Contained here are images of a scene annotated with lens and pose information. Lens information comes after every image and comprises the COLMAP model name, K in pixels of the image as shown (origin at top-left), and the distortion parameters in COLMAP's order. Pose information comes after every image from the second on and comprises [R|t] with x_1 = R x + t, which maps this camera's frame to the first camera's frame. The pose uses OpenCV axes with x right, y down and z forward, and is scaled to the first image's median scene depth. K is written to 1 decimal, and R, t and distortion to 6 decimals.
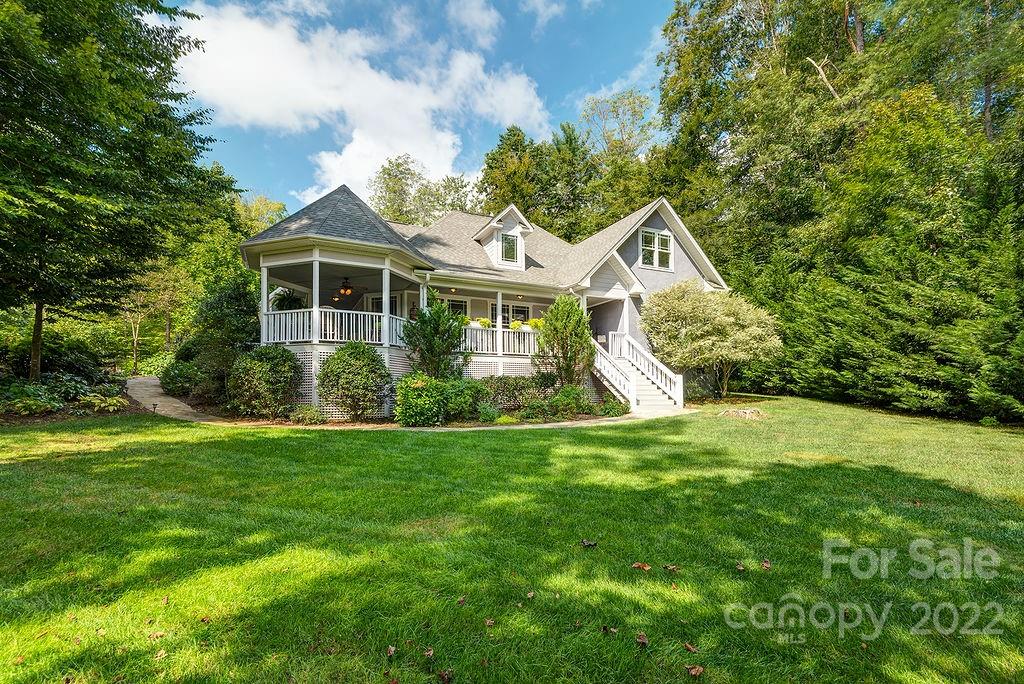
lens RADIAL K [[480.8, 0, 509.0], [0, 480.8, 339.4], [0, 0, 1]] dist [-0.000870, -0.002332]
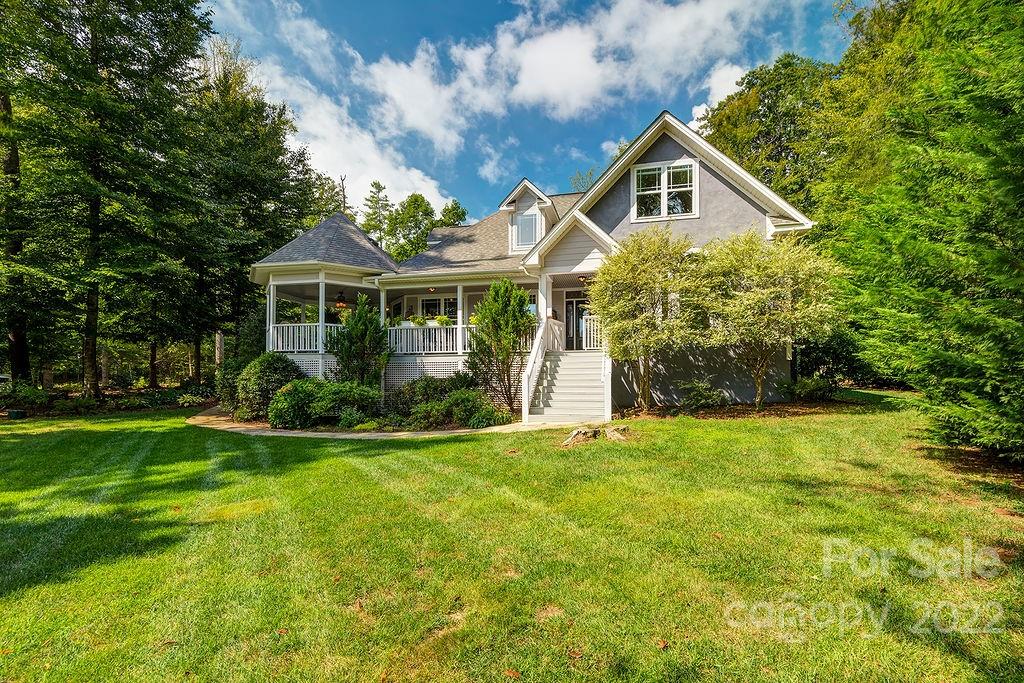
lens RADIAL K [[480.8, 0, 511.0], [0, 480.8, 347.4], [0, 0, 1]] dist [-0.000870, -0.002332]
pose [[0.780940, -0.055885, -0.622101, 0.620242], [0.073888, 0.997262, 0.003167, 0.024118], [0.620221, -0.048439, 0.782930, 0.339263]]
